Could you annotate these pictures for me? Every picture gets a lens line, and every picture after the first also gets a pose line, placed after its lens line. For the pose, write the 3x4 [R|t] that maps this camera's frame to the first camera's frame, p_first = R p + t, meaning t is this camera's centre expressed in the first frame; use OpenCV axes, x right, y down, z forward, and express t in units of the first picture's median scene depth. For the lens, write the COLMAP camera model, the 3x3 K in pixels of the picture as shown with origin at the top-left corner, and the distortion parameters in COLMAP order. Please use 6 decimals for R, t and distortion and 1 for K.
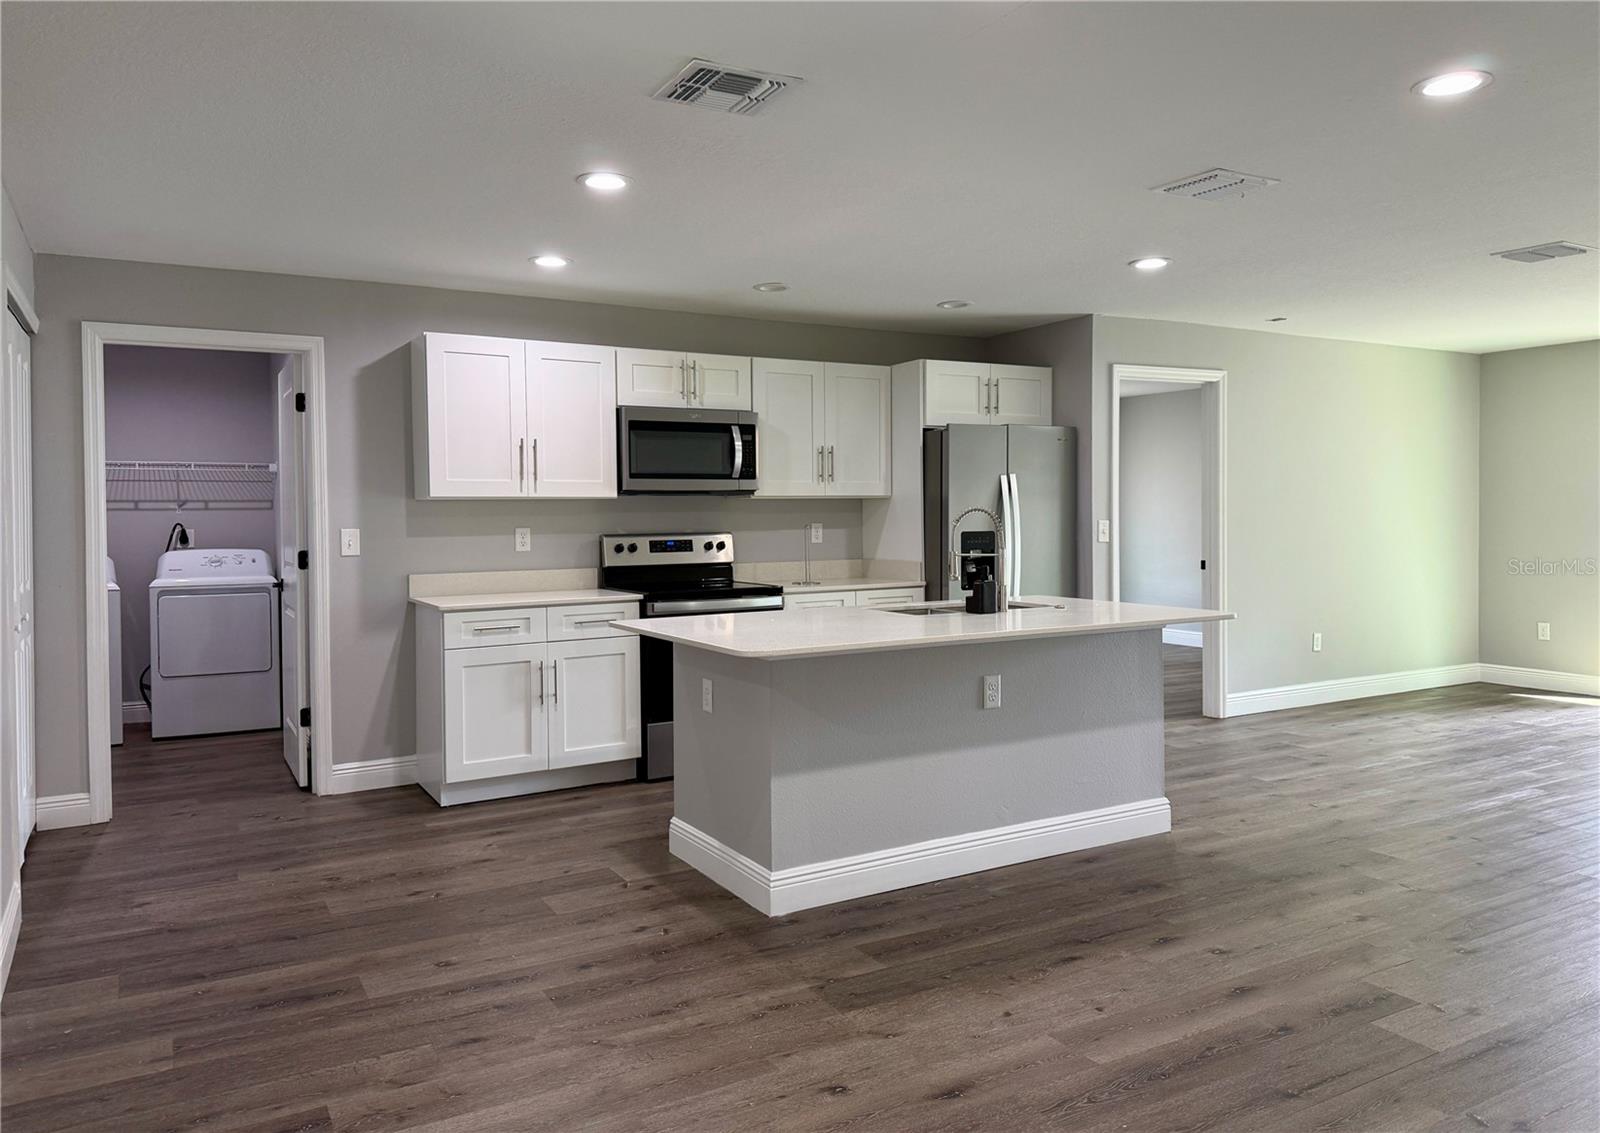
lens RADIAL K [[1148.9, 0, 809.0], [0, 1148.9, 534.0], [0, 0, 1]] dist [0.124028, -0.189160]
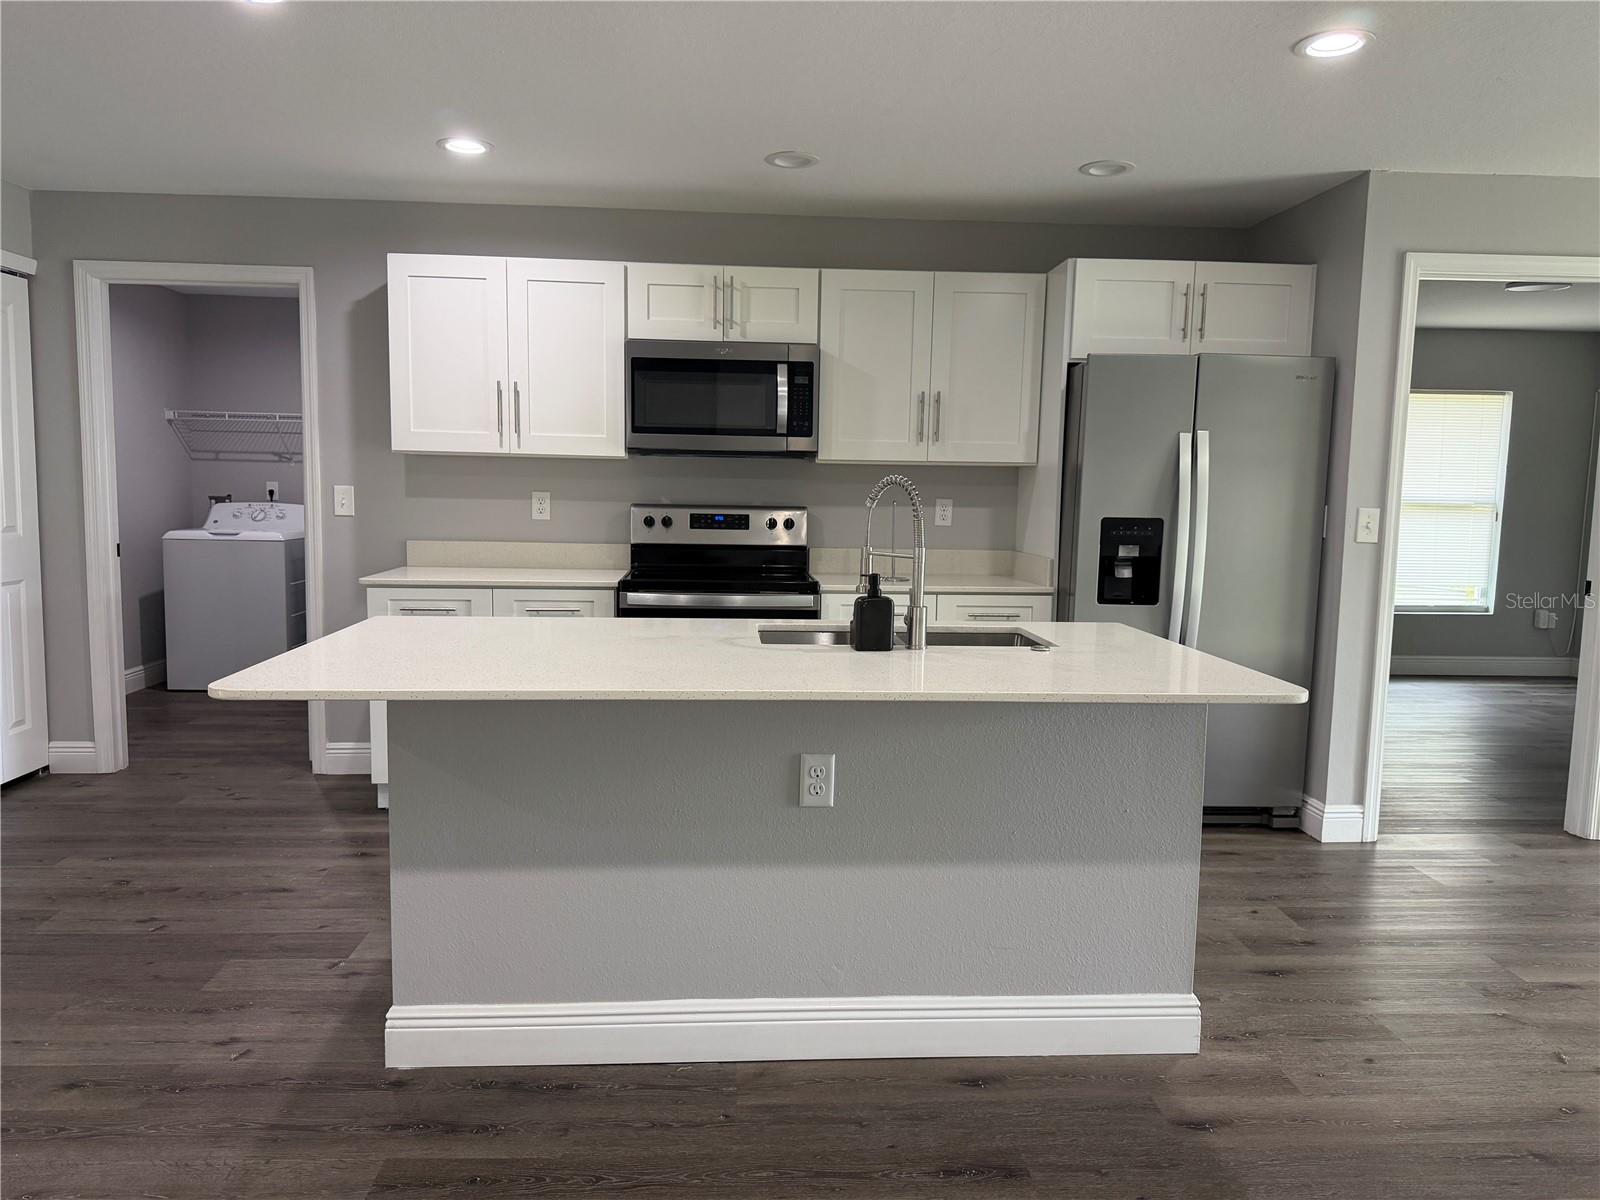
lens RADIAL K [[1145.1, 0, 804.1], [0, 1145.1, 610.4], [0, 0, 1]] dist [0.098175, -0.168772]
pose [[0.888663, 0.076568, -0.452124, 0.309725], [-0.035551, 0.994498, 0.098544, -0.008903], [0.457182, -0.071499, 0.886495, 0.344811]]
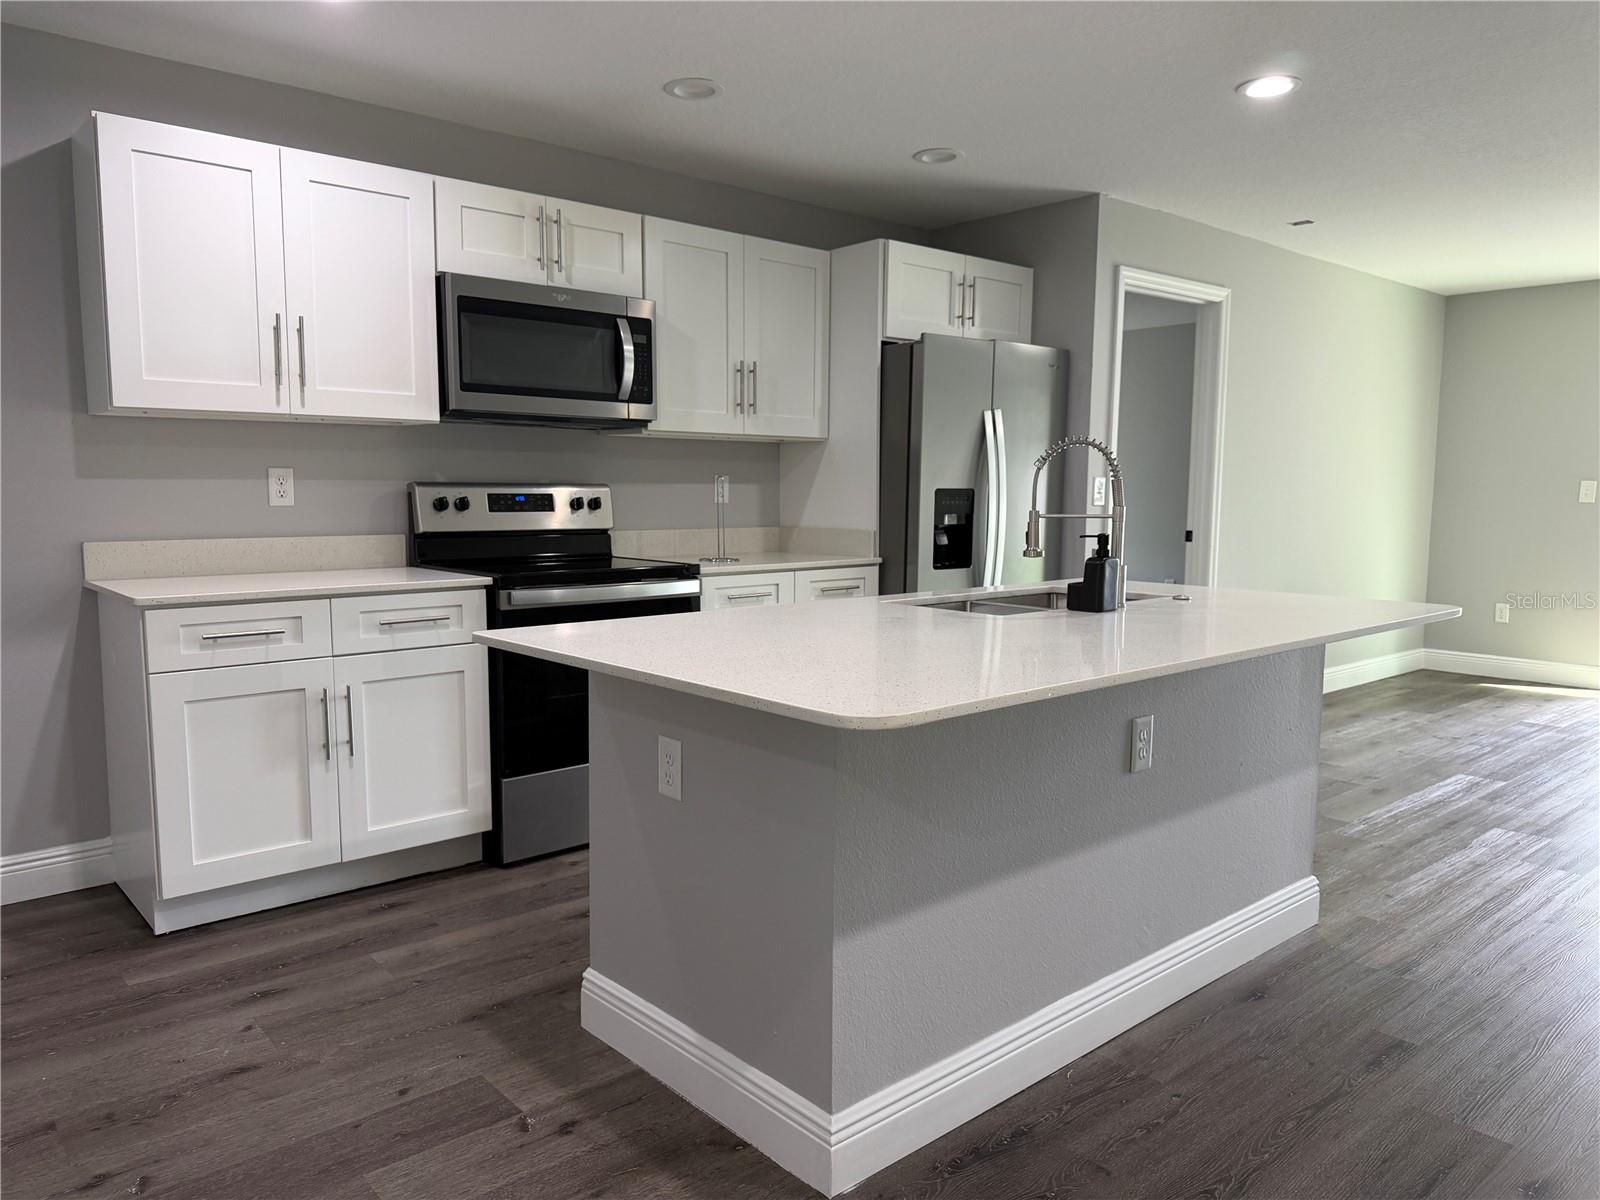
lens RADIAL K [[1145.1, 0, 804.1], [0, 1145.1, 610.4], [0, 0, 1]] dist [0.098175, -0.168772]
pose [[0.980708, -0.005752, 0.195393, -0.095499], [-0.011735, 0.996032, 0.088221, 0.012629], [-0.195125, -0.088812, 0.976749, 0.336251]]
